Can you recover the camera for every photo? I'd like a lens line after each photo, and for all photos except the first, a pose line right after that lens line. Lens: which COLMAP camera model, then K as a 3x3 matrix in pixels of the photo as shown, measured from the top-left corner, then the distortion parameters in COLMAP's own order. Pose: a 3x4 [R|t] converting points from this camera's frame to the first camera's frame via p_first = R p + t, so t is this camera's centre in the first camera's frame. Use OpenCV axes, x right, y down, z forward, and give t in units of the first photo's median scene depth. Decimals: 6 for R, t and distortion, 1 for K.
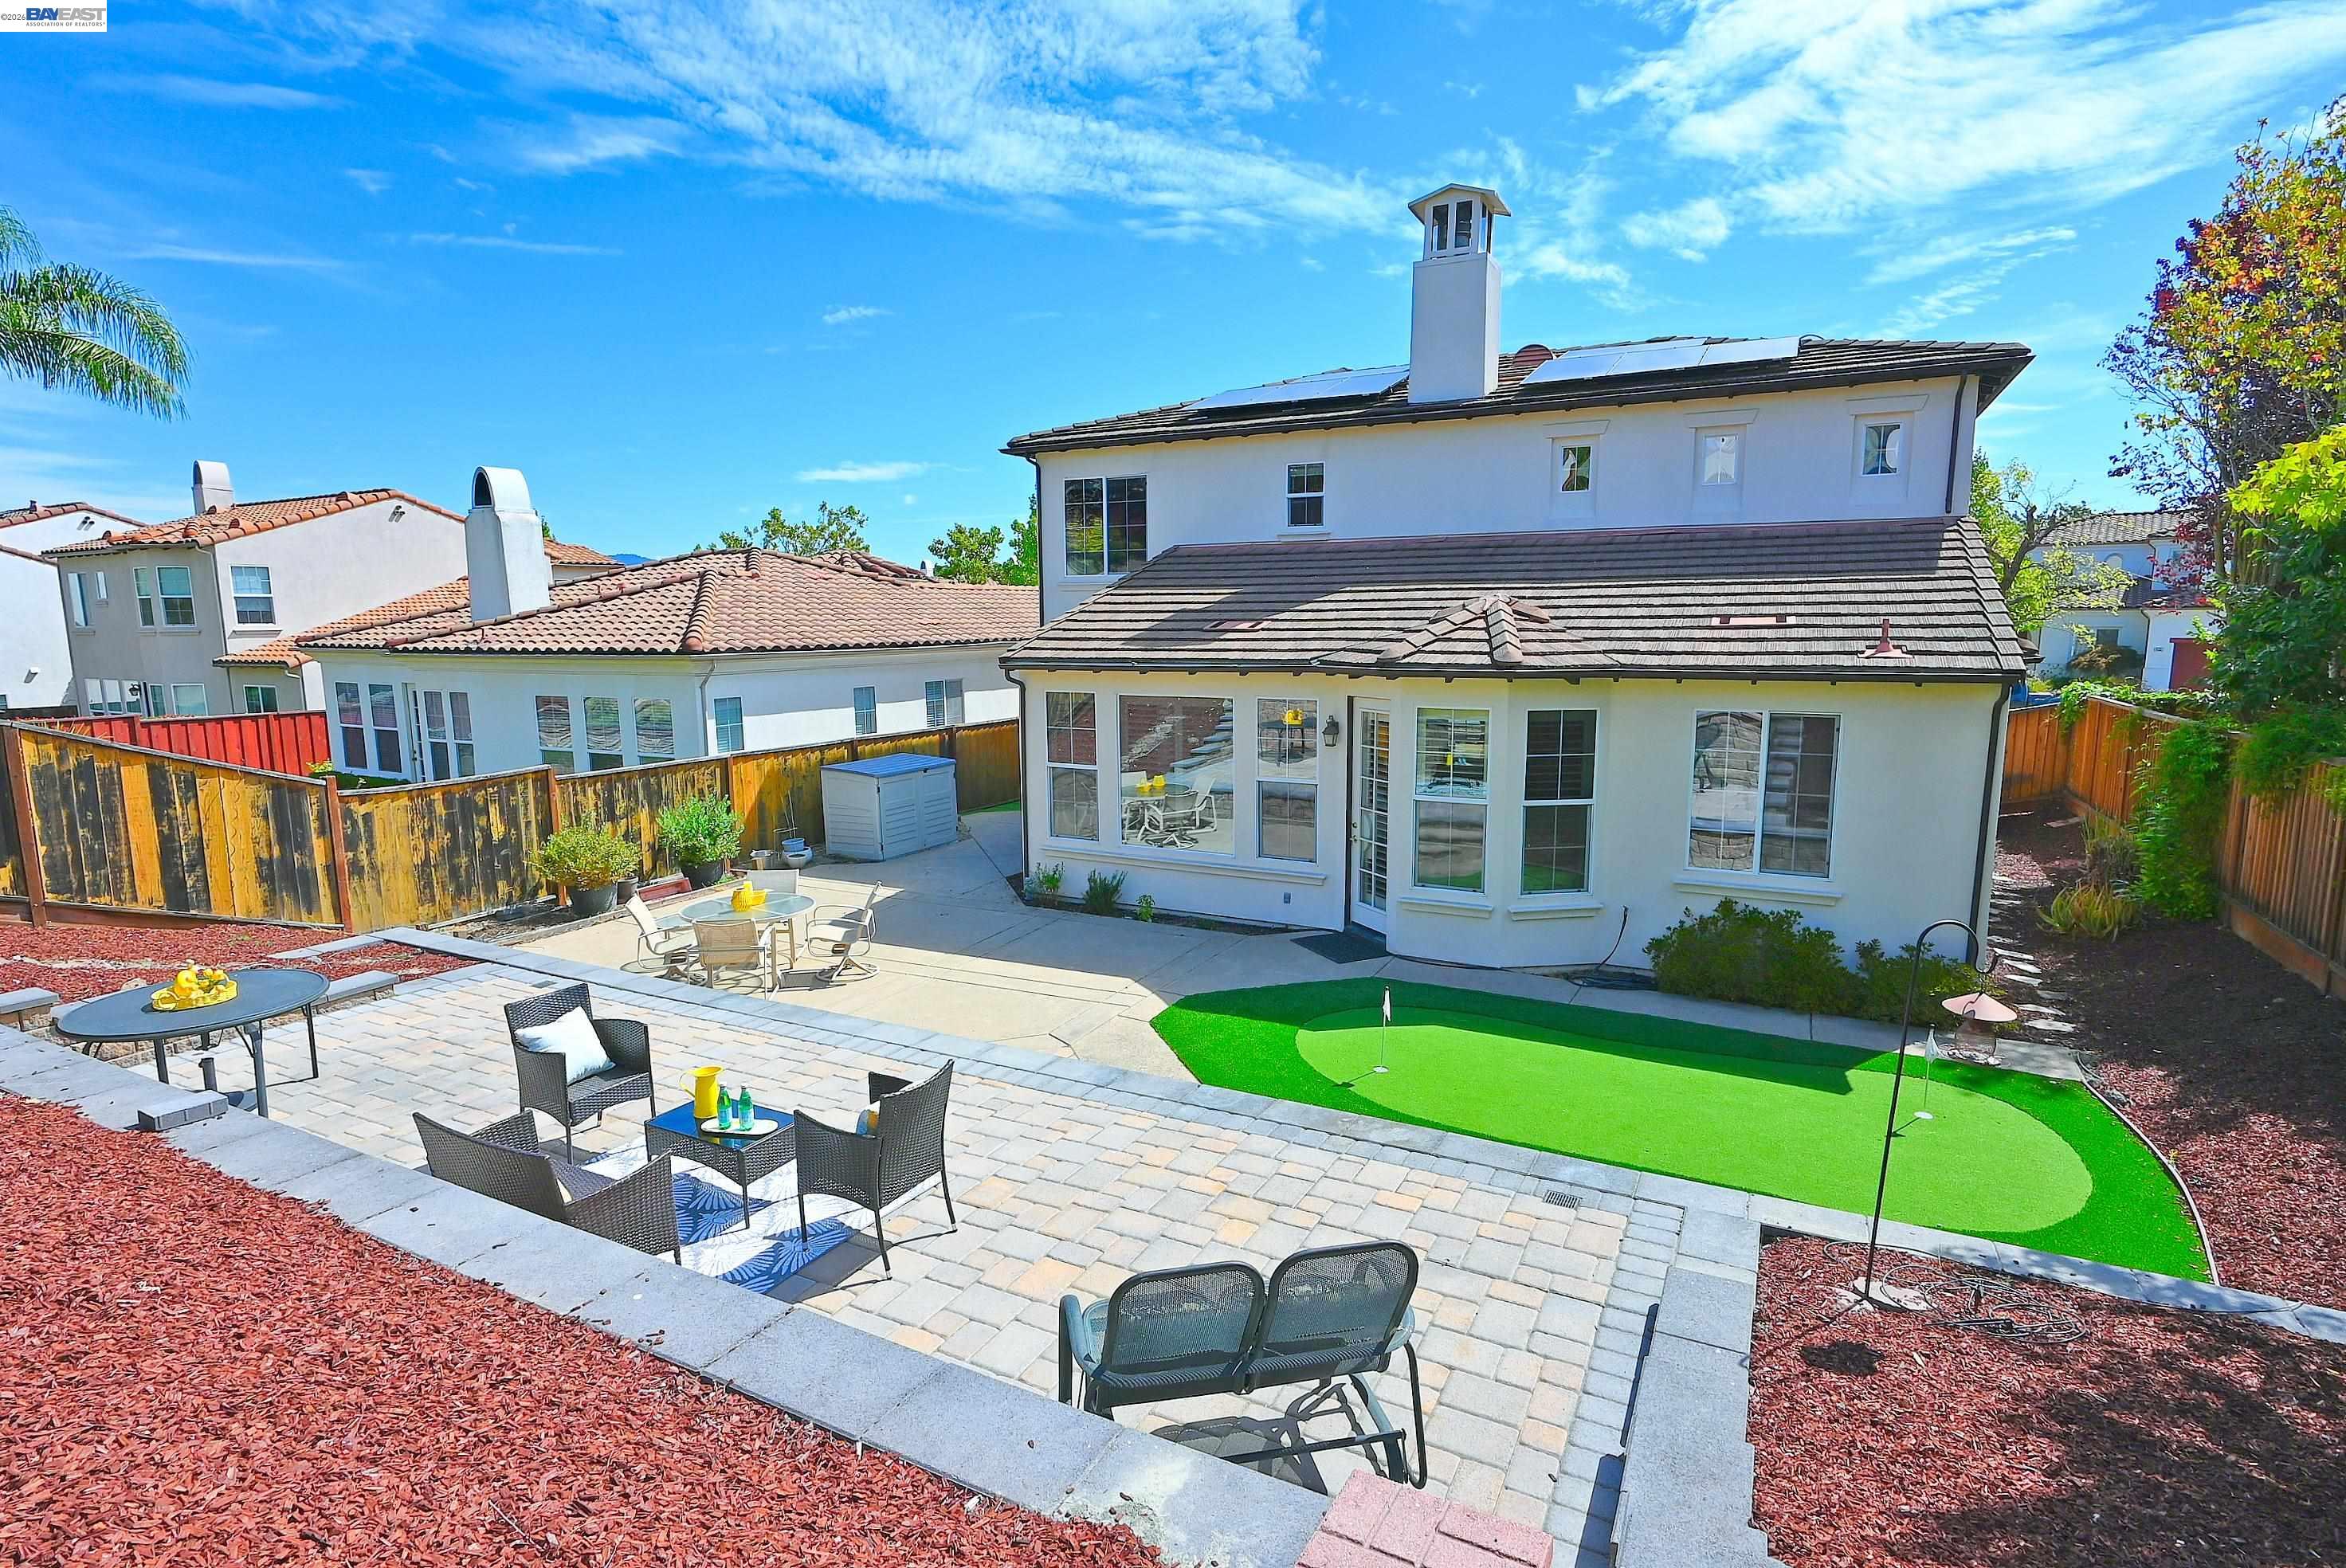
lens RADIAL K [[1173.8, 0, 1151.7], [0, 1173.8, 771.4], [0, 0, 1]] dist [-0.006010, 0.003690]
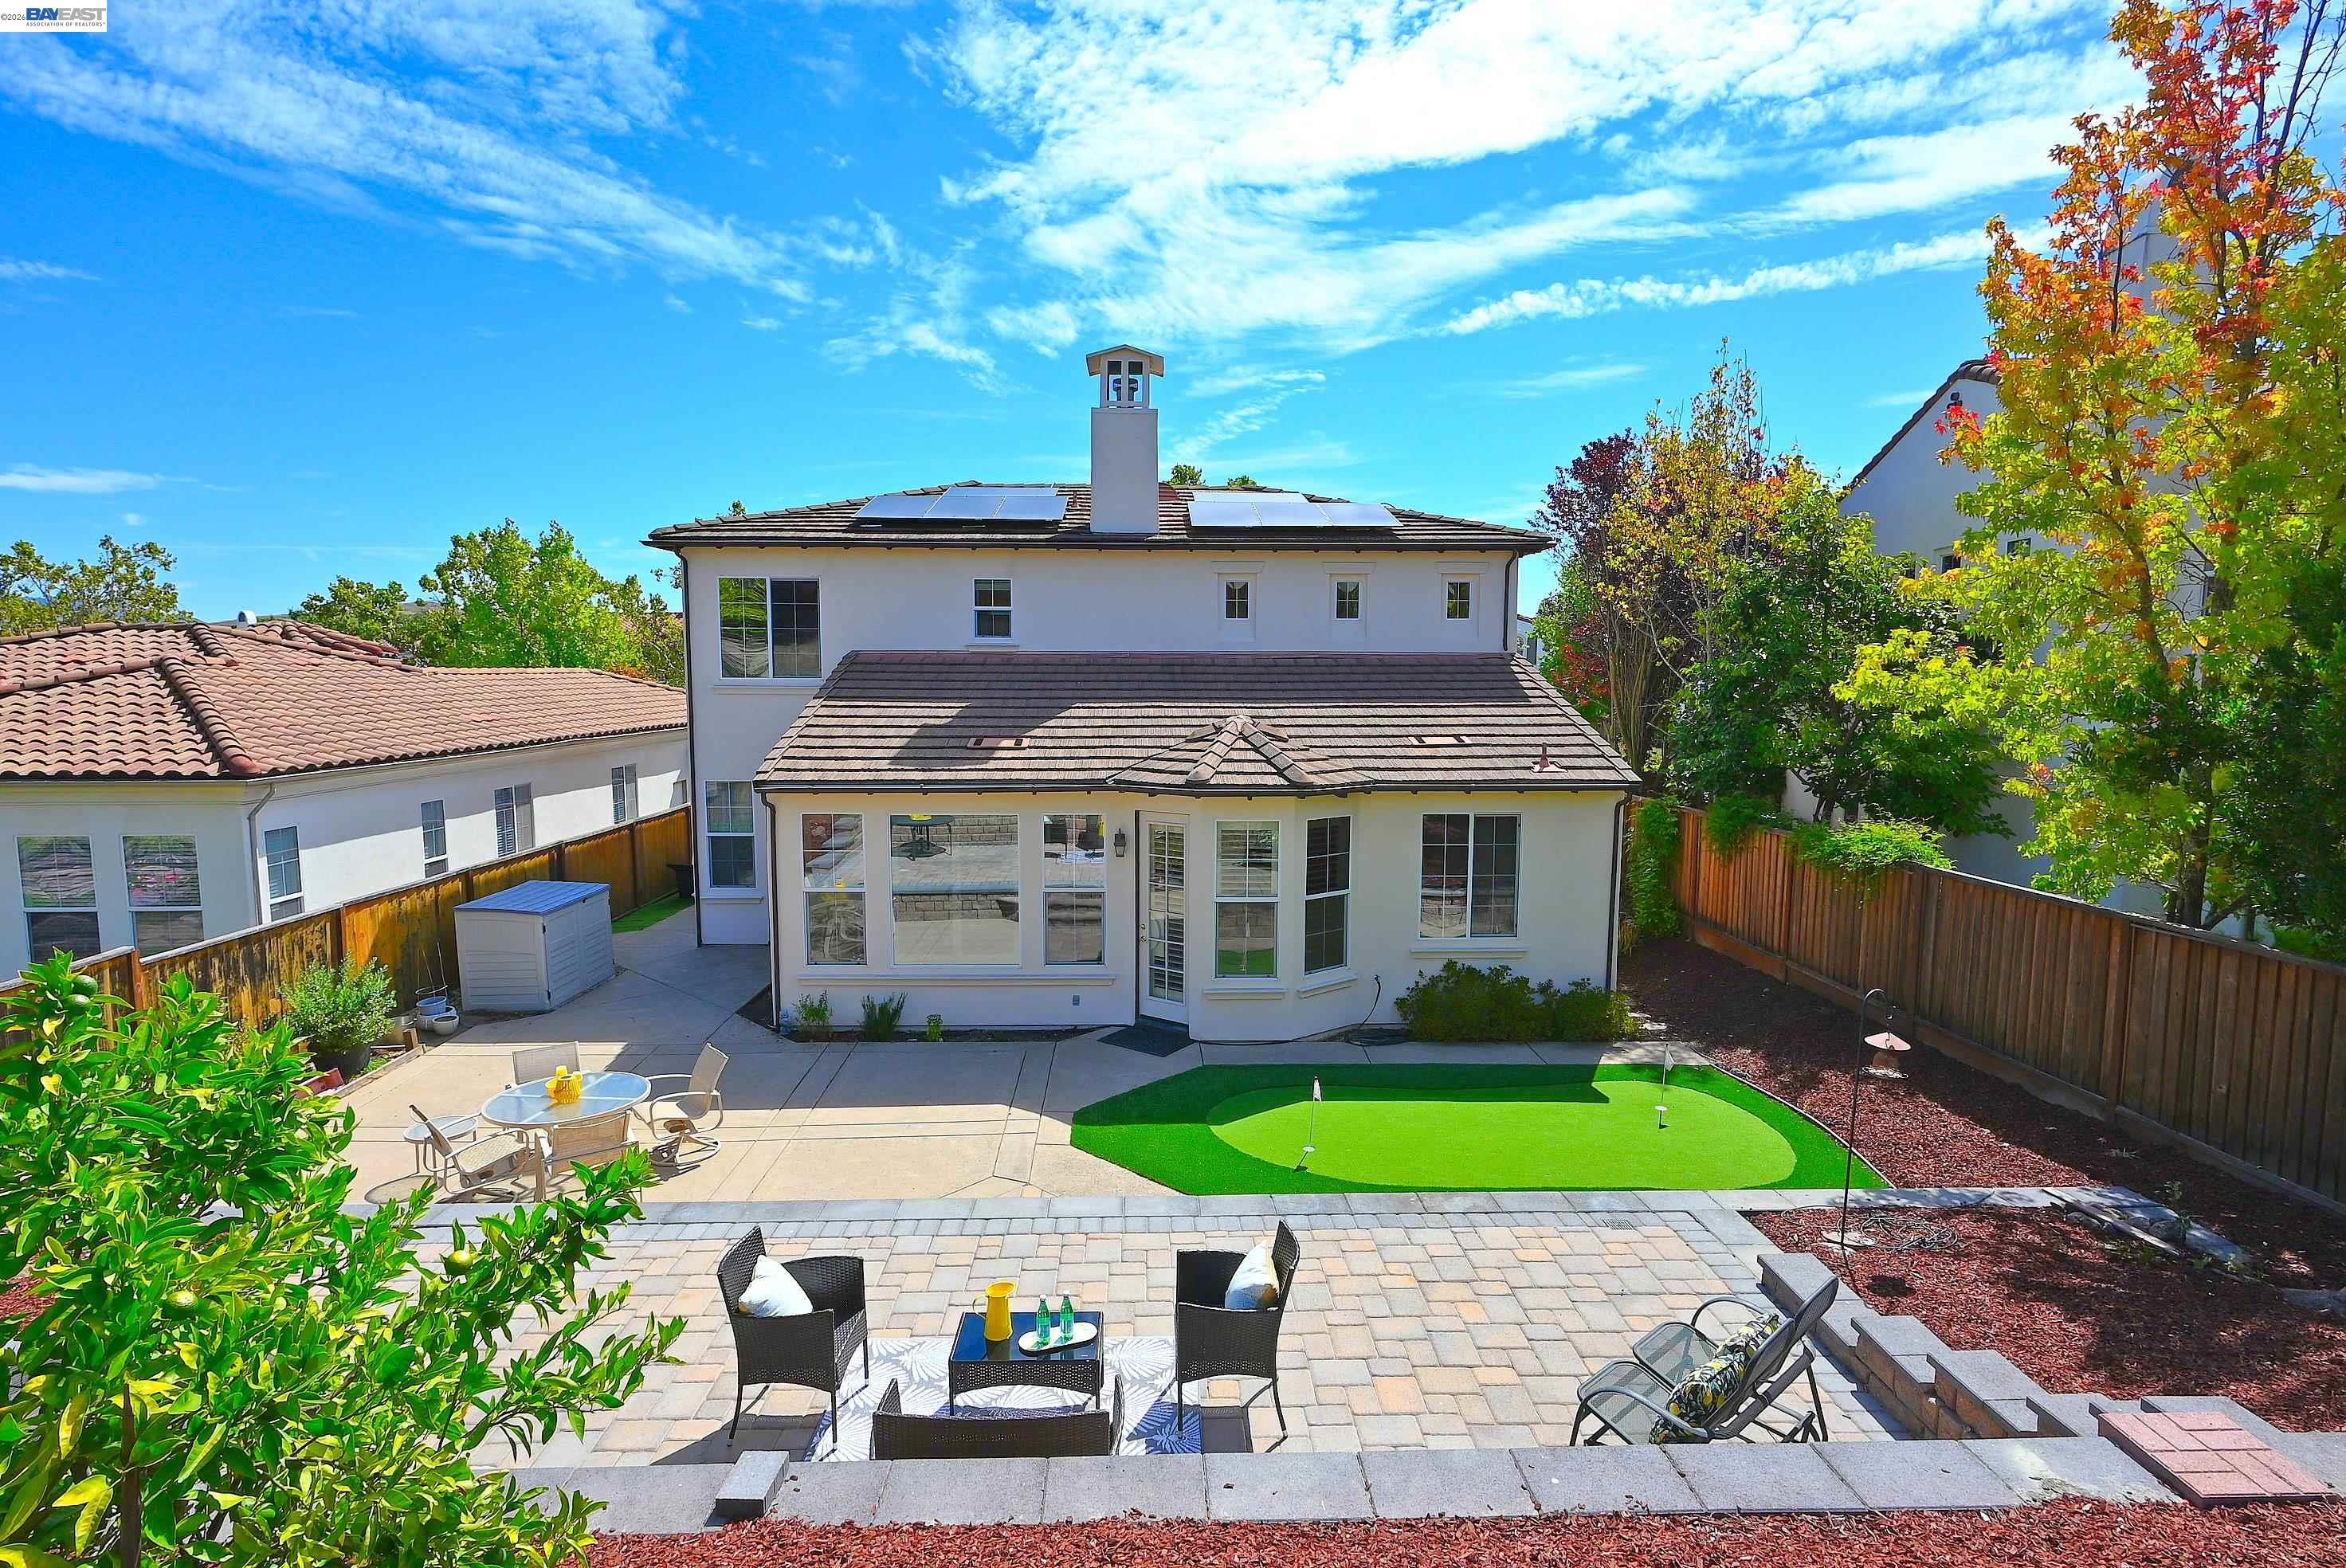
lens RADIAL K [[1173.8, 0, 1155.3], [0, 1173.8, 801.6], [0, 0, 1]] dist [-0.006010, 0.003690]
pose [[0.871868, -0.045074, 0.487662, -0.255787], [0.056547, 0.998361, -0.008820, -0.045317], [-0.486465, 0.035266, 0.872988, 0.024310]]
